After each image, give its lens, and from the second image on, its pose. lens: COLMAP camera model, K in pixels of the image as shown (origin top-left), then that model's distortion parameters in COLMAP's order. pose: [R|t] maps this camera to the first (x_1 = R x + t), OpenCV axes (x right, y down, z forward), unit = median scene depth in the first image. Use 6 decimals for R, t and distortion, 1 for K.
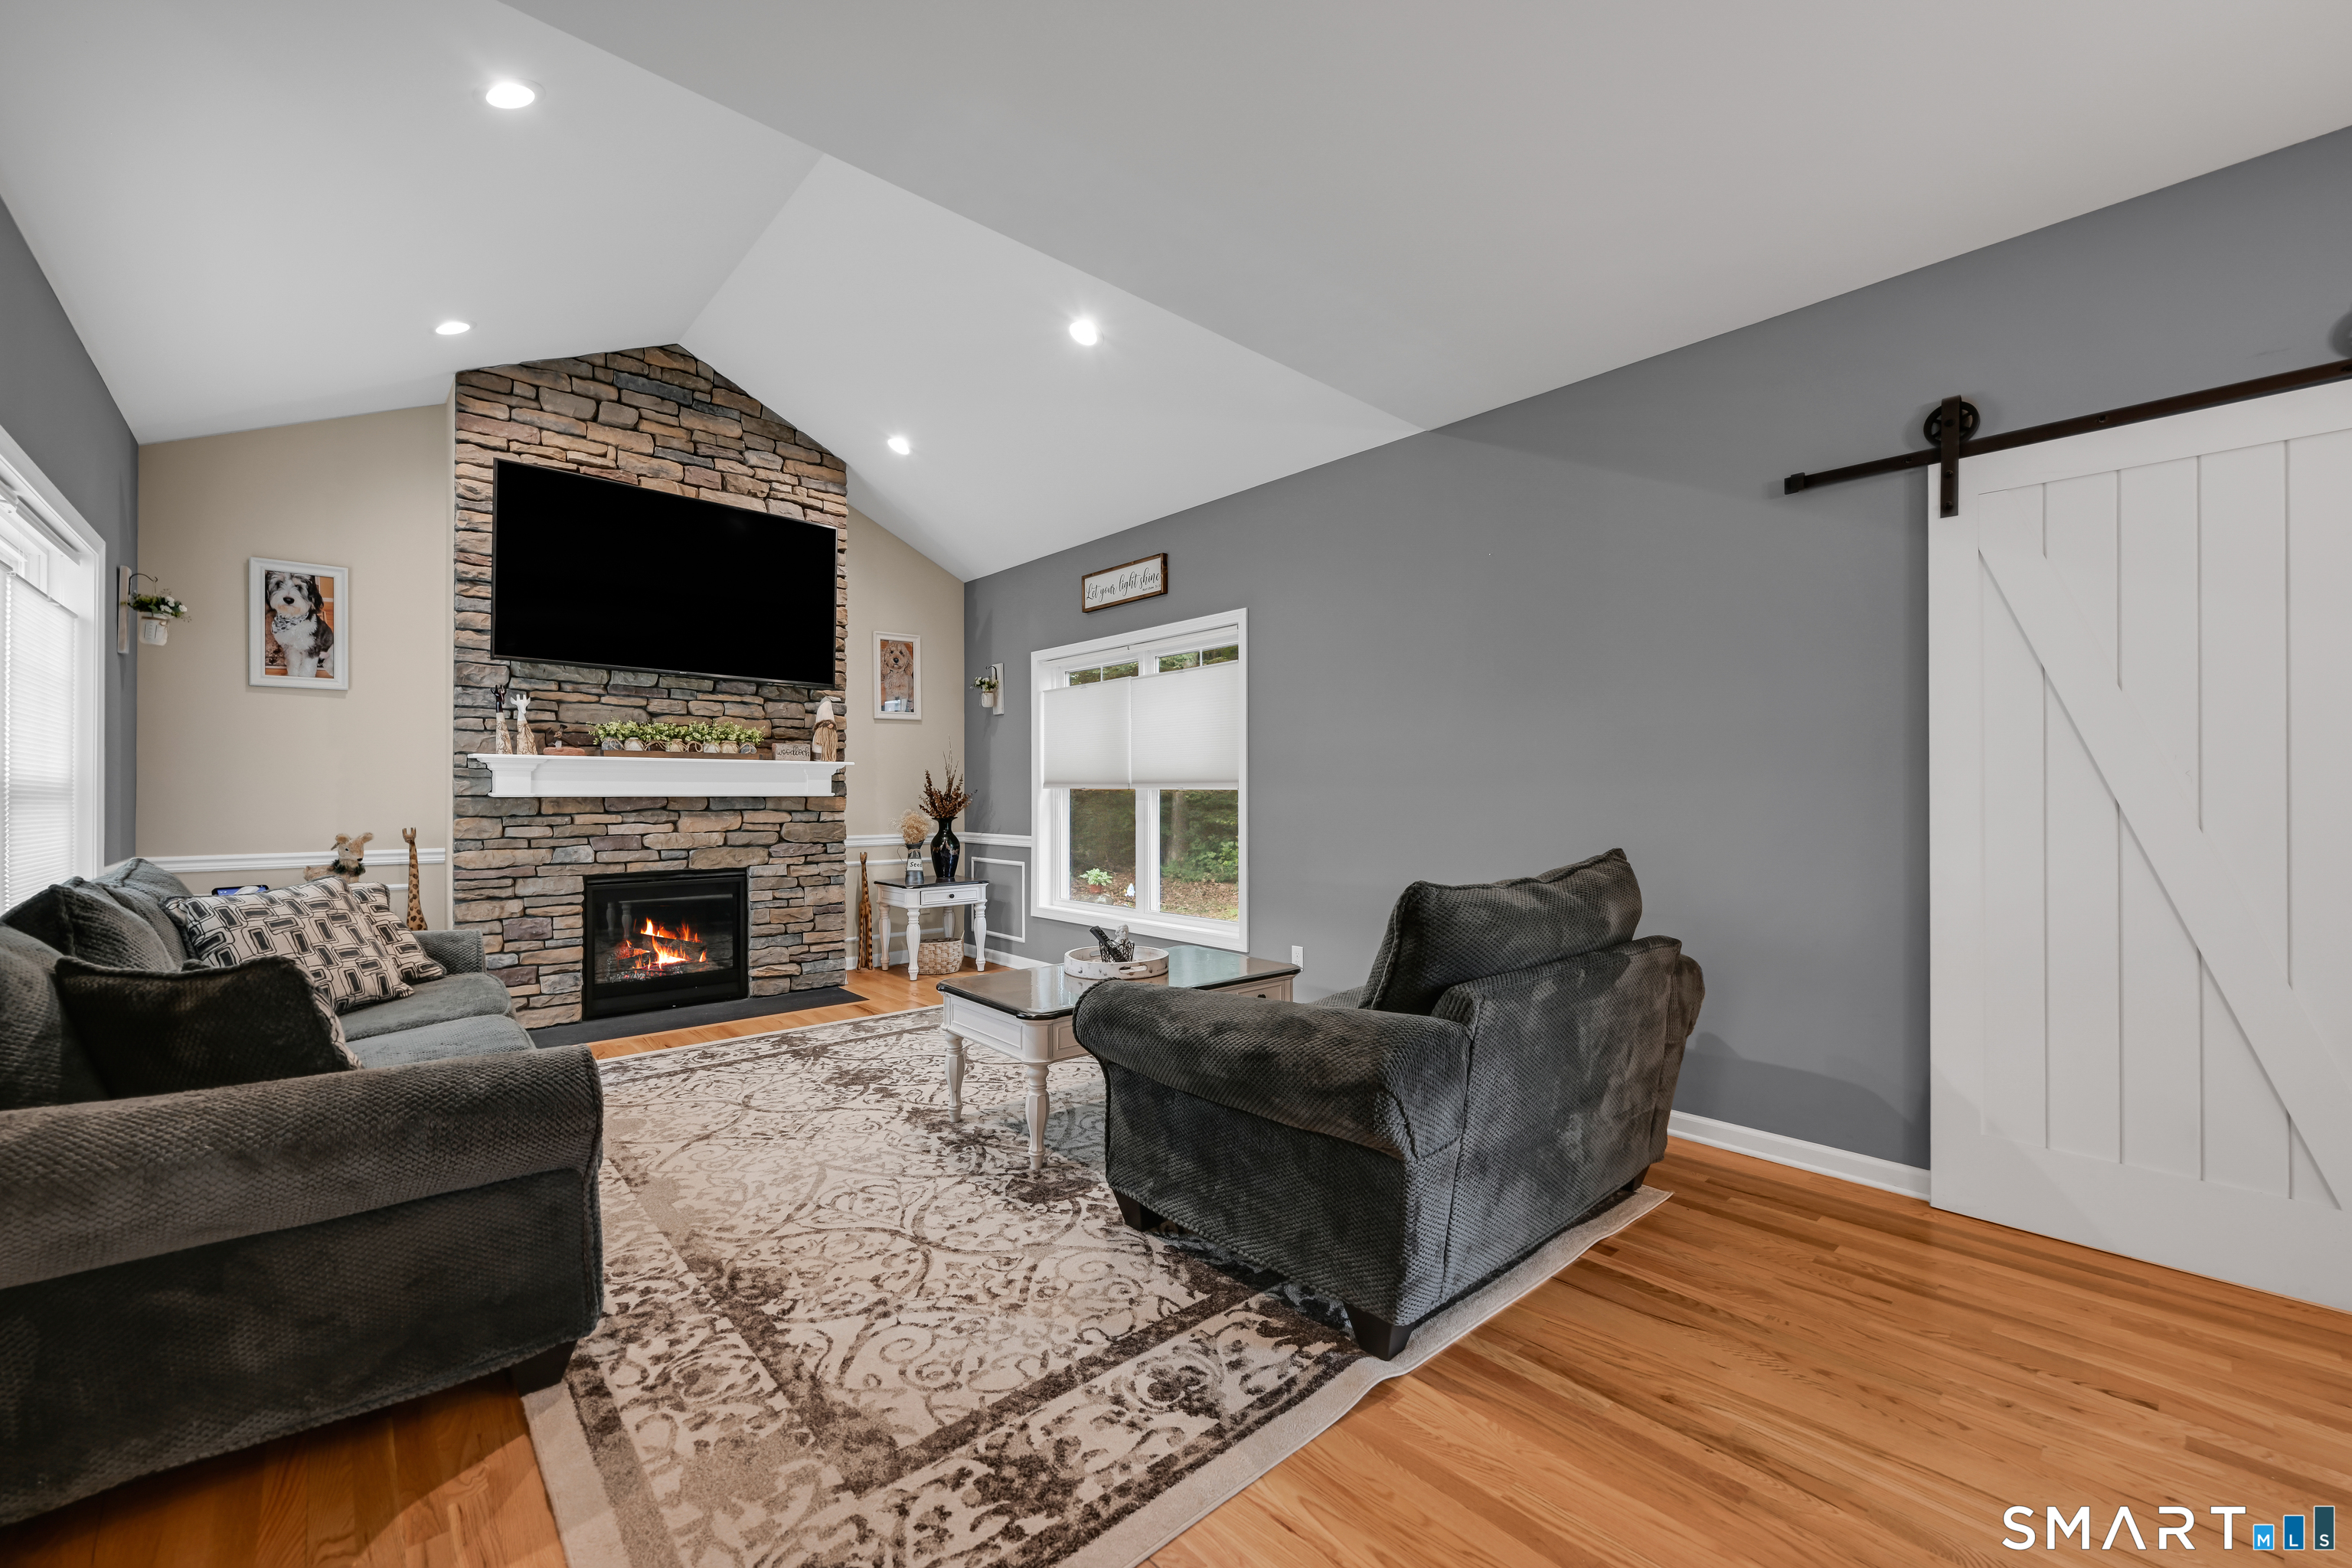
lens RADIAL K [[951.5, 0, 1176.2], [0, 951.5, 792.2], [0, 0, 1]] dist [-0.008672, -0.000143]
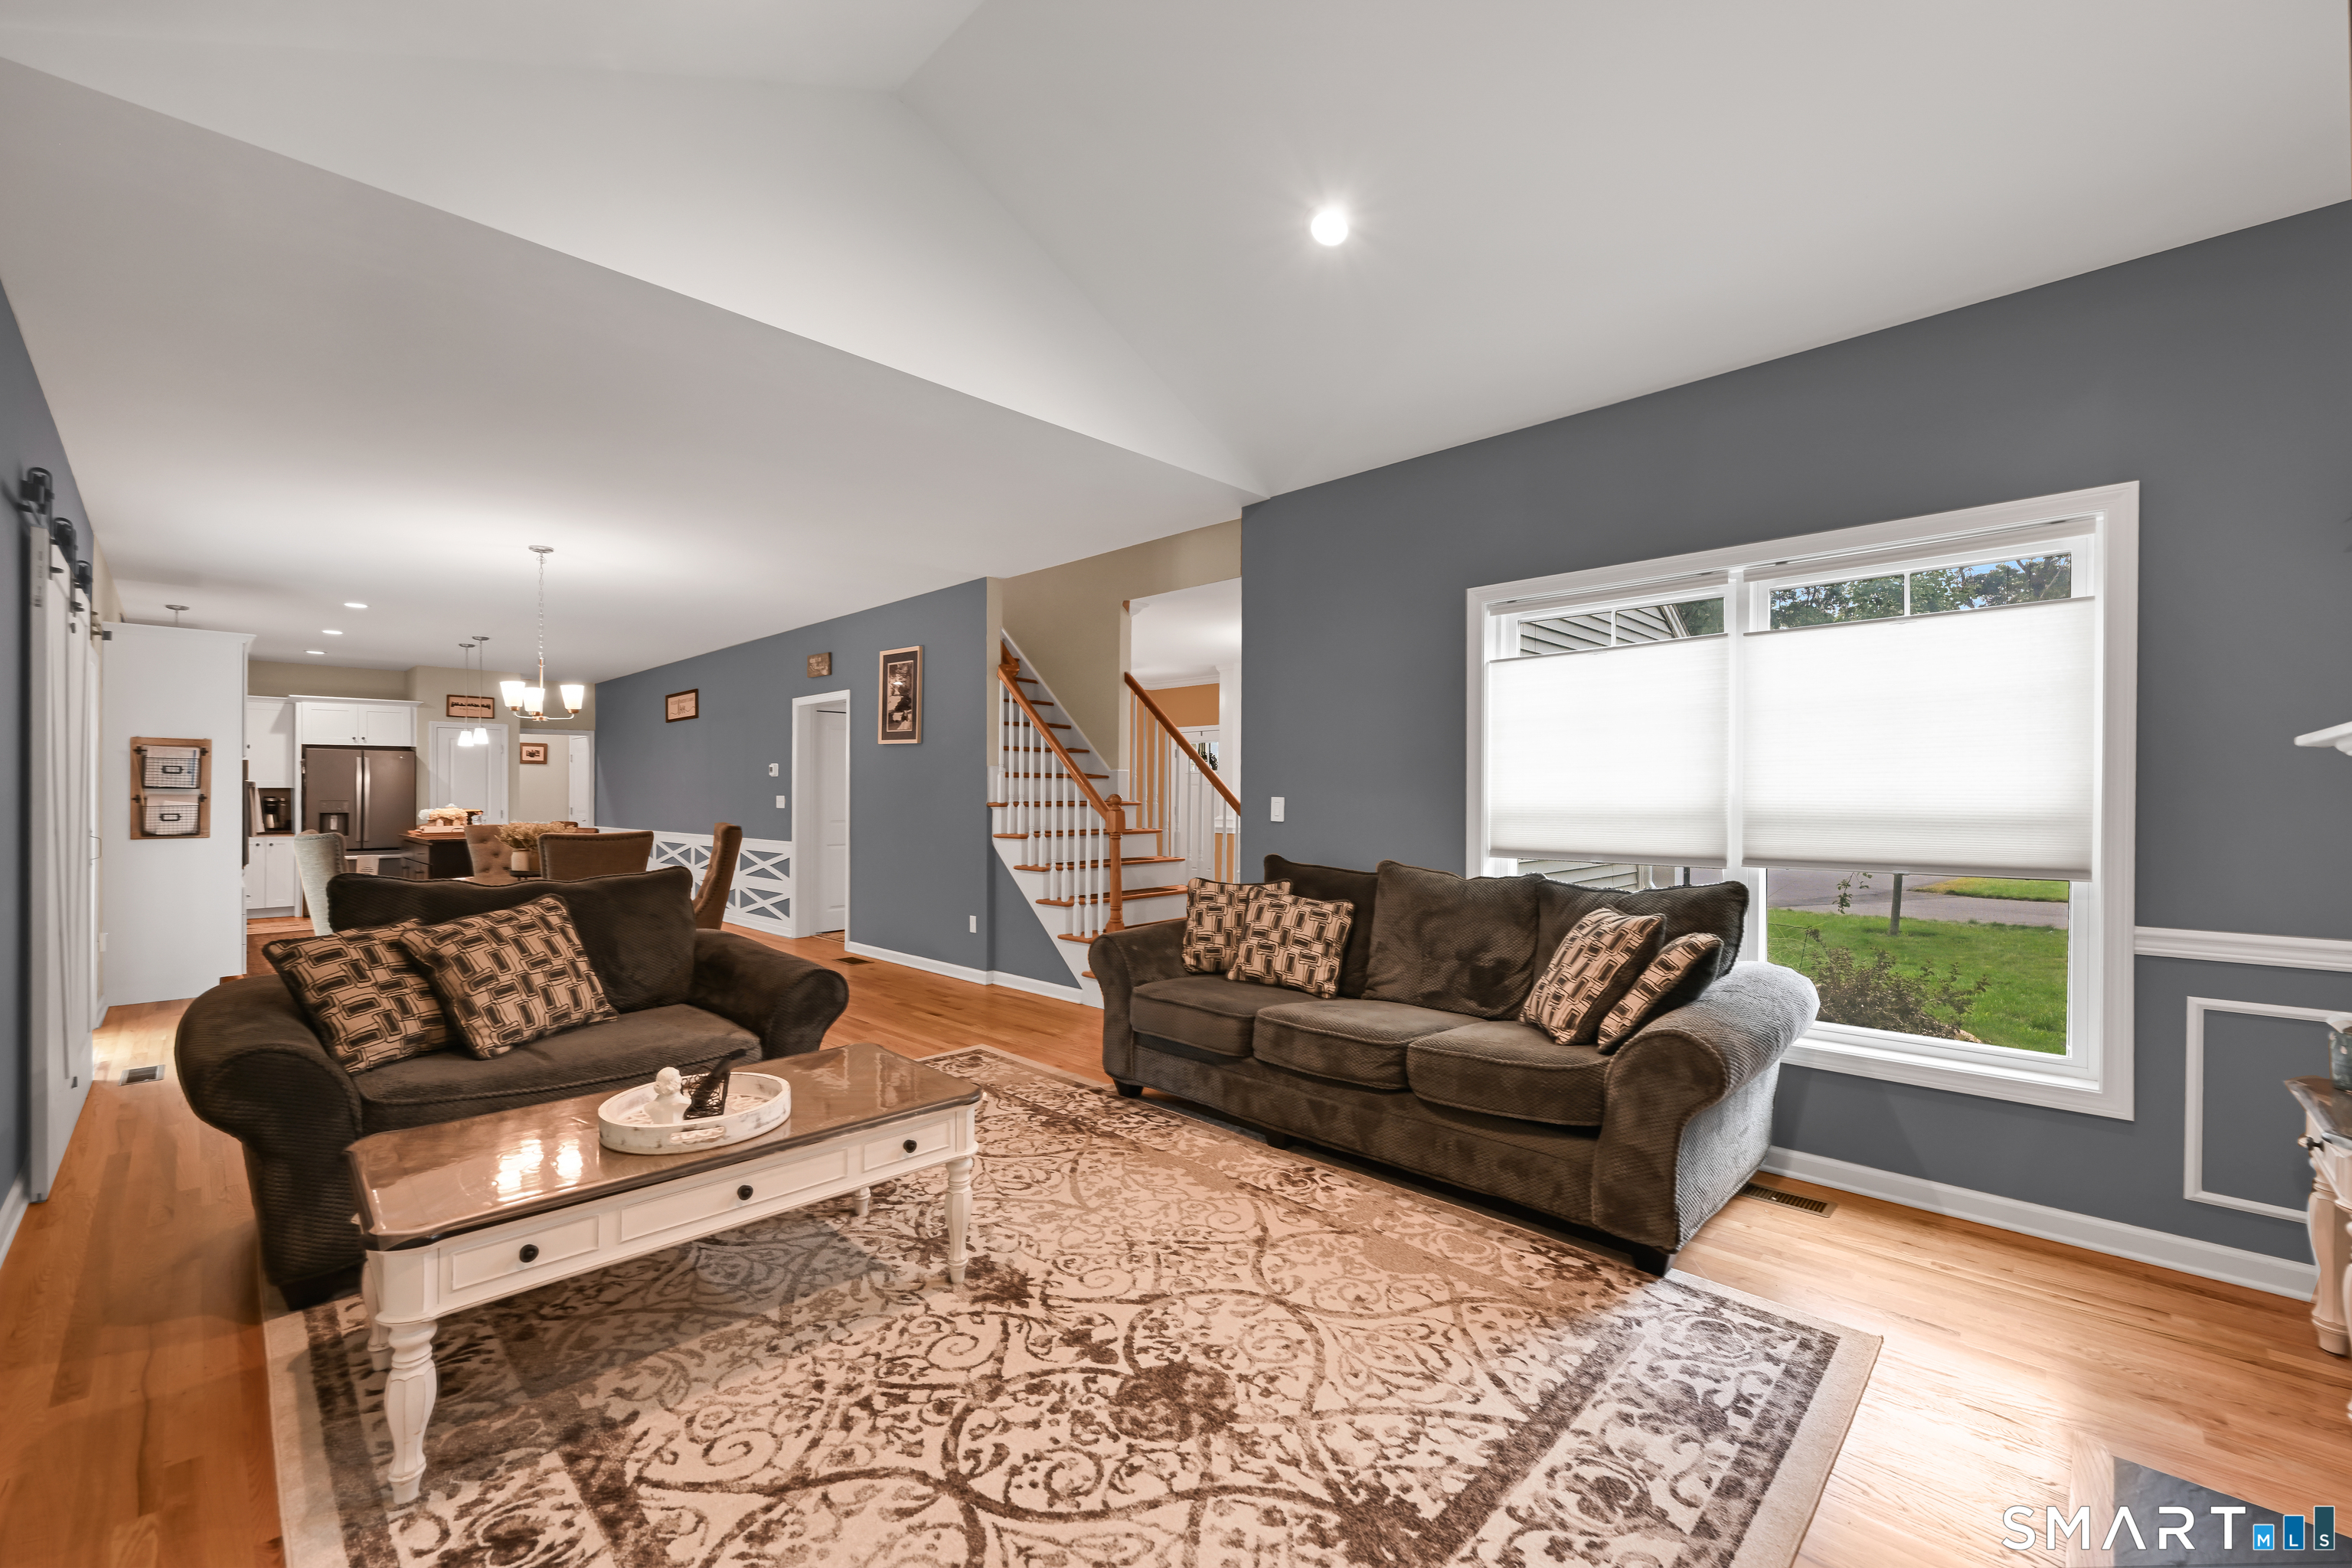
lens RADIAL K [[951.5, 0, 1170.6], [0, 951.5, 789.6], [0, 0, 1]] dist [-0.008672, -0.000143]
pose [[-0.997834, 0.000034, -0.065782, -0.341076], [0.000485, 0.999976, -0.006844, -0.023535], [0.065780, -0.006861, -0.997811, 1.706166]]
